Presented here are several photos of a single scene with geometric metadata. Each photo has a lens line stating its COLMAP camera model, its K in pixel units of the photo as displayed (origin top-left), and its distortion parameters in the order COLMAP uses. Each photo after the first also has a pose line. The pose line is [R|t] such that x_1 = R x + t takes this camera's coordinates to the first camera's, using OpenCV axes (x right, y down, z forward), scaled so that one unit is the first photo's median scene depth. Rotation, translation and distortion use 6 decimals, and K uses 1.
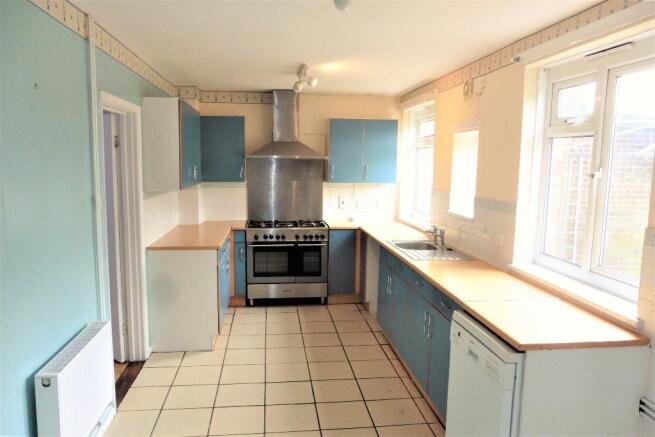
lens RADIAL K [[506.9, 0, 326.4], [0, 506.9, 231.9], [0, 0, 1]] dist [-0.072094, 0.044487]
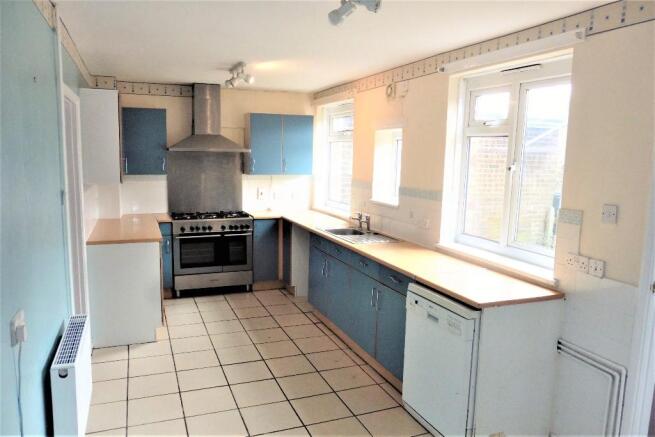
lens RADIAL K [[506.9, 0, 326.4], [0, 506.9, 231.9], [0, 0, 1]] dist [-0.072094, 0.044487]
pose [[0.965953, -0.032650, 0.256650, -0.147780], [0.028115, 0.999377, 0.021322, 0.003415], [-0.257186, -0.013381, 0.966269, -0.060038]]
